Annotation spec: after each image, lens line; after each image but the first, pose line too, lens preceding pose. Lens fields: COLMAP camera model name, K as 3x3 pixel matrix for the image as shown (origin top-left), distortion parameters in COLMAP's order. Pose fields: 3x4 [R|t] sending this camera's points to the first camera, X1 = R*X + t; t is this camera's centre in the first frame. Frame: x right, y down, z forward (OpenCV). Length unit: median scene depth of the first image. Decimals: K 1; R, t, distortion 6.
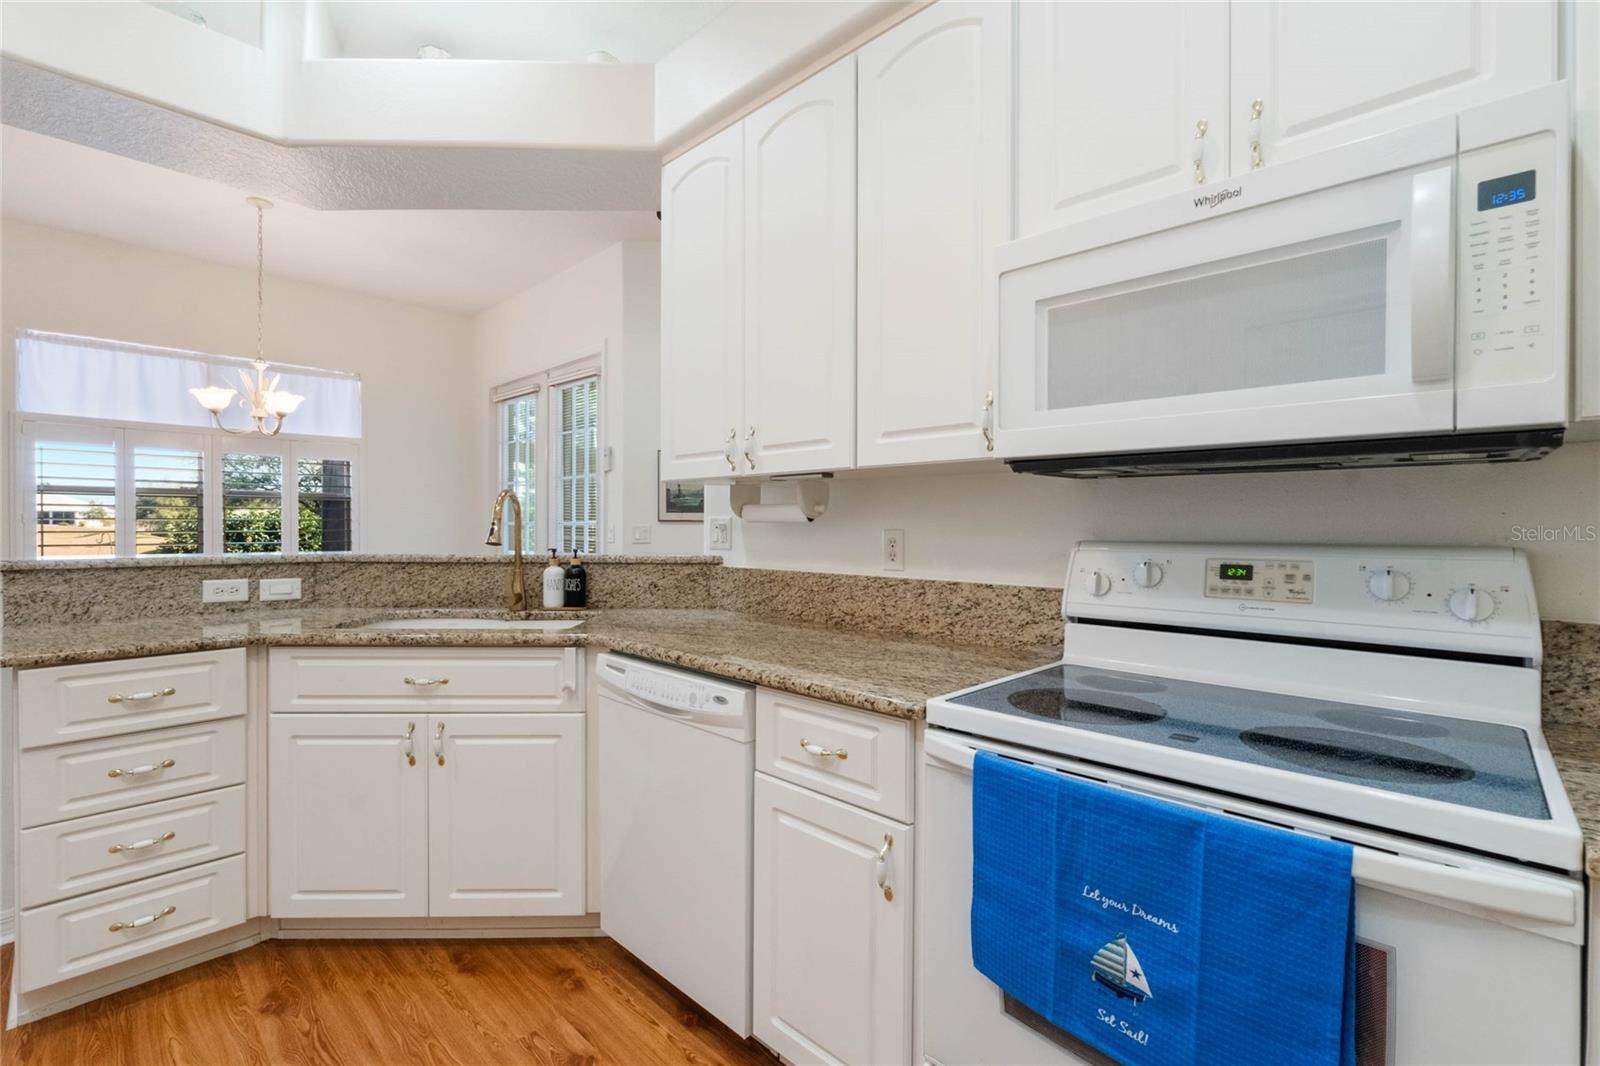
lens RADIAL K [[697.6, 0, 796.1], [0, 697.6, 531.1], [0, 0, 1]] dist [-0.003124, -0.000113]
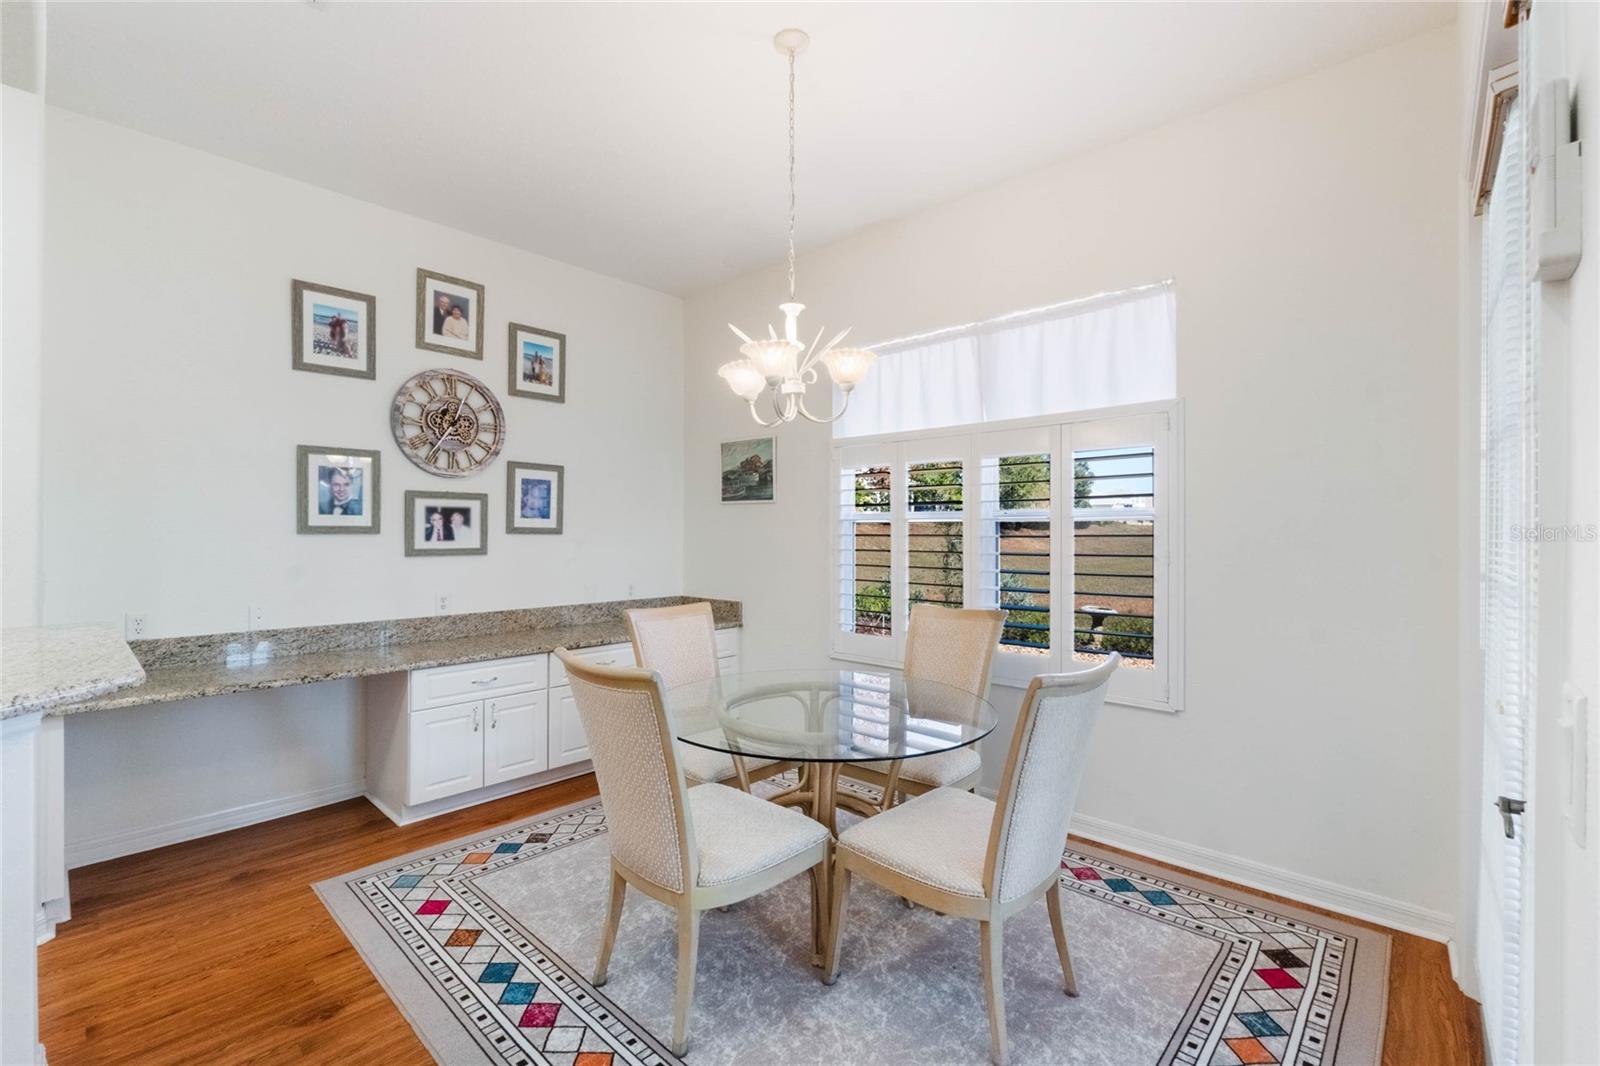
lens RADIAL K [[686.8, 0, 801.9], [0, 686.8, 530.4], [0, 0, 1]] dist [-0.002763, -0.000243]
pose [[0.025374, -0.004167, -0.999669, -0.355254], [-0.010935, 0.999930, -0.004446, -0.087641], [0.999618, 0.011044, 0.025326, 2.031321]]
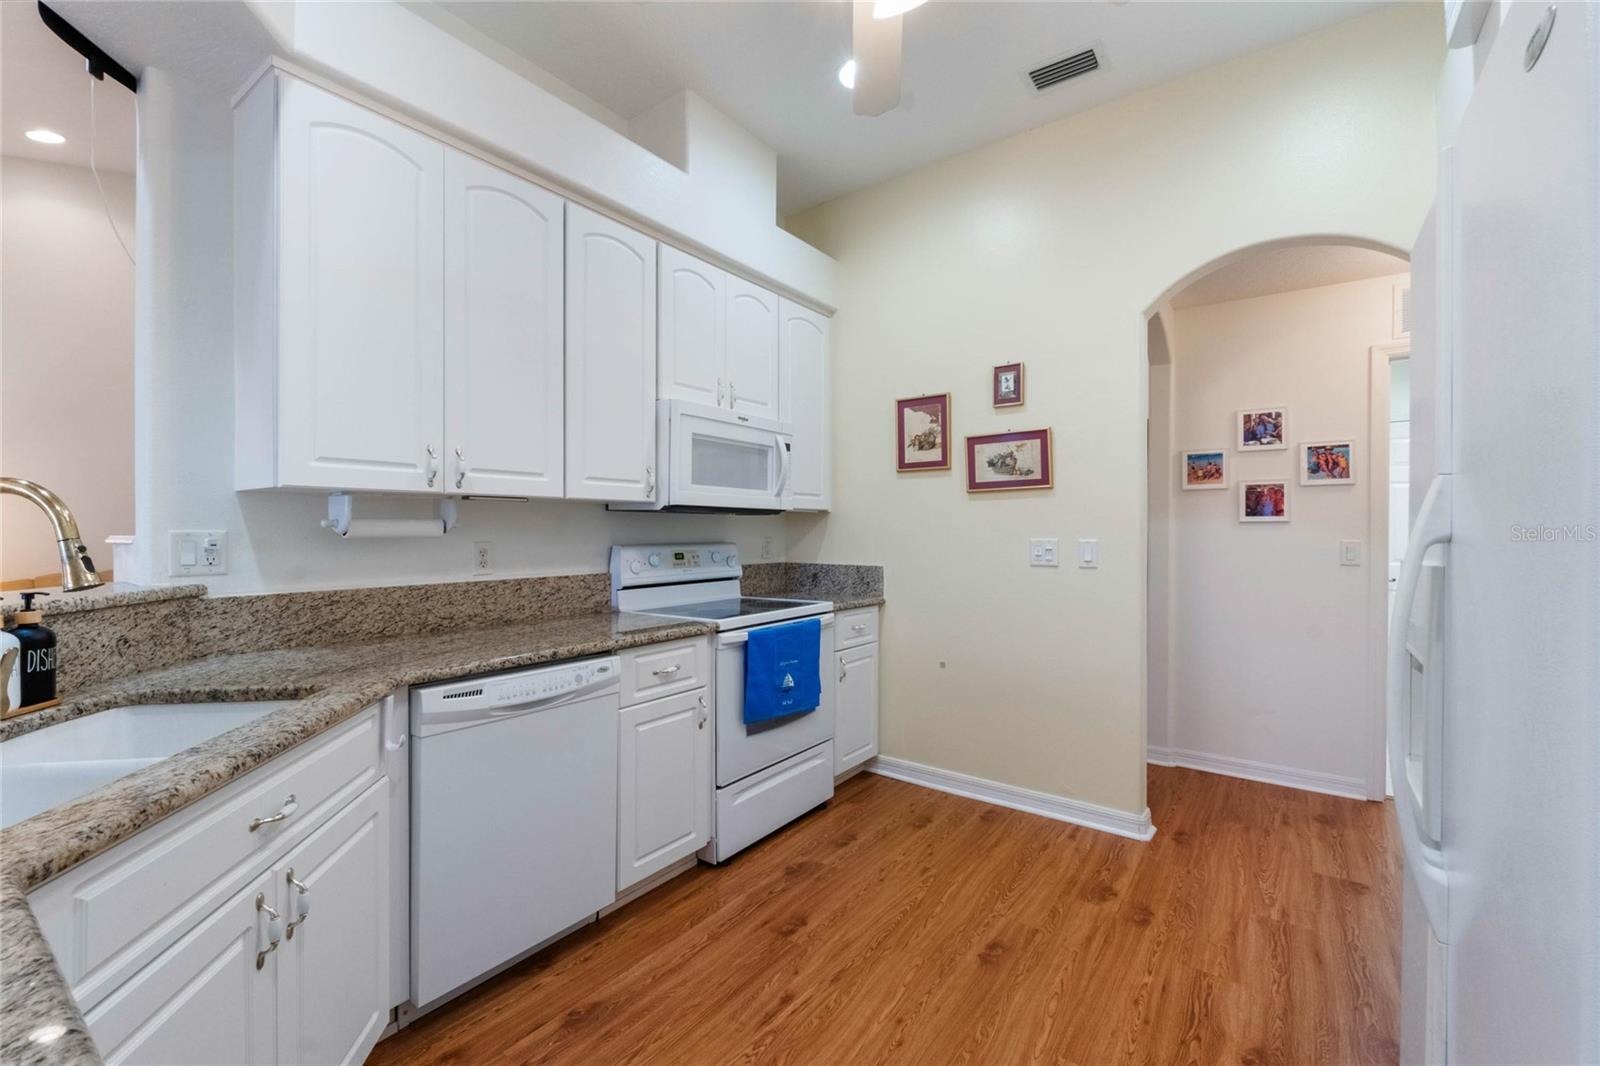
lens RADIAL K [[669.6, 0, 803.2], [0, 669.6, 531.2], [0, 0, 1]] dist [-0.000317, 0.000363]
pose [[-0.131665, -0.007263, 0.991268, -1.181467], [0.005209, 0.999954, 0.008018, -0.029596], [-0.991281, 0.006219, -0.131621, 0.635816]]
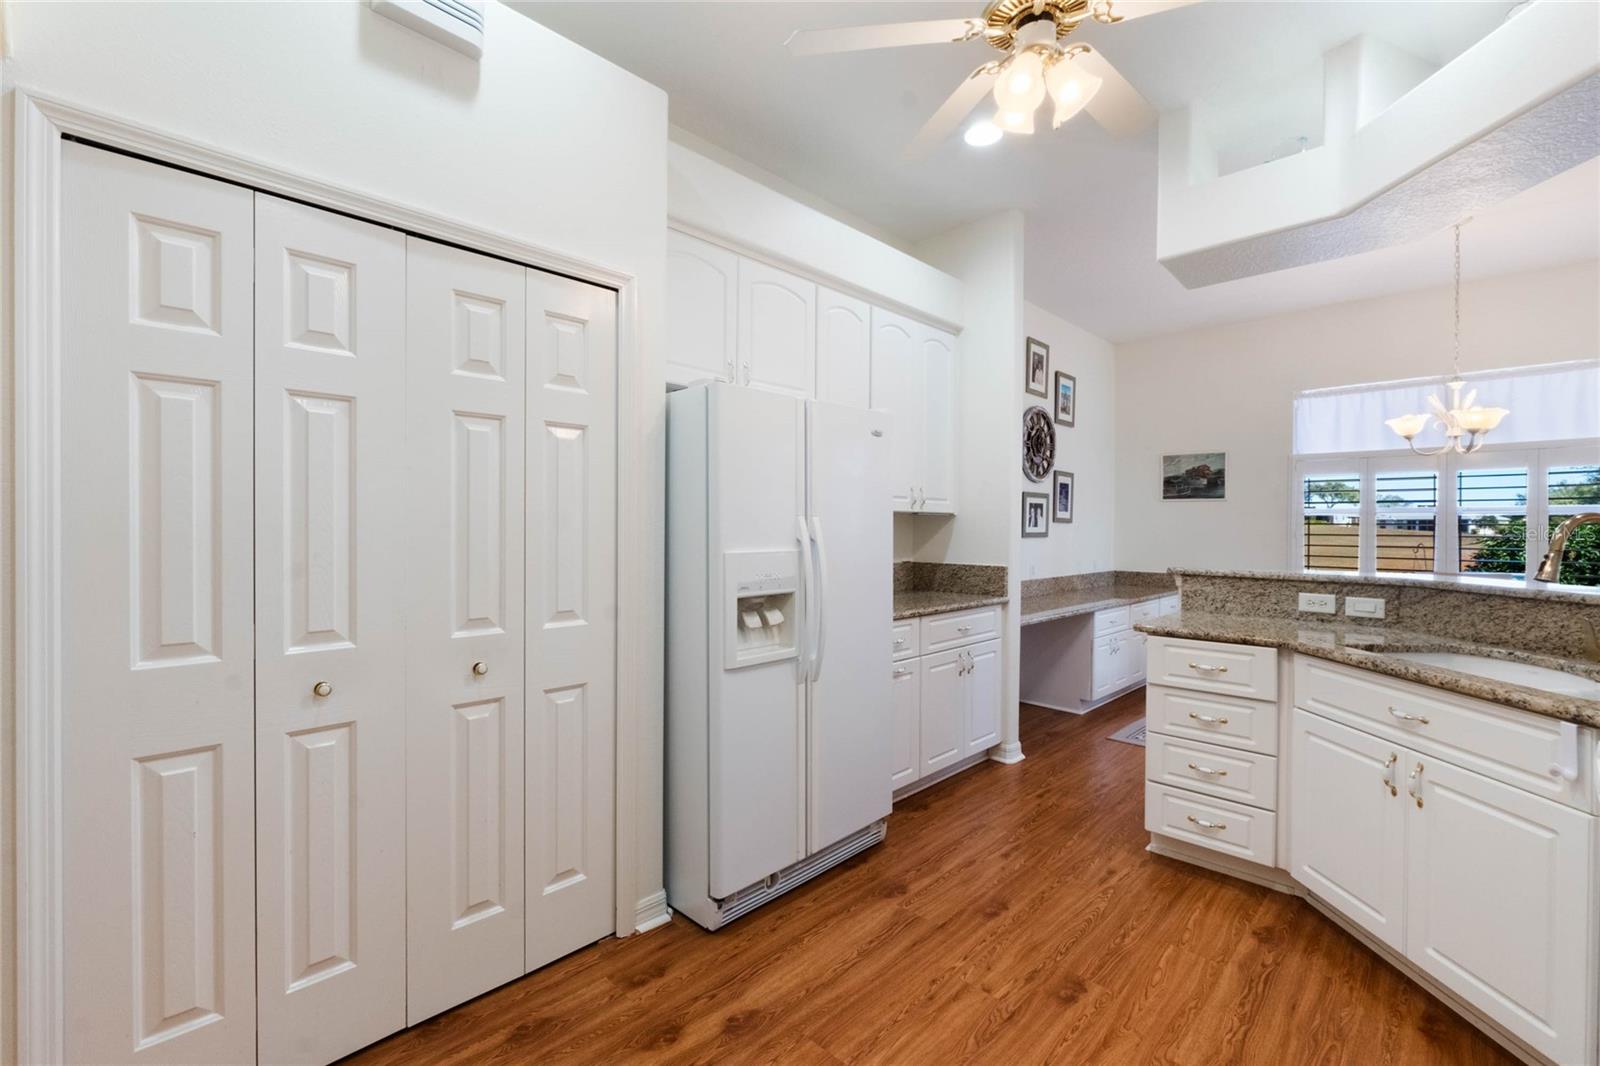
lens RADIAL K [[682.9, 0, 801.7], [0, 682.9, 529.4], [0, 0, 1]] dist [-0.006922, 0.000072]
pose [[-0.015541, 0.001438, -0.999878, 0.445588], [-0.013794, 0.999903, 0.001653, -0.037599], [0.999784, 0.013818, -0.015519, 0.160646]]
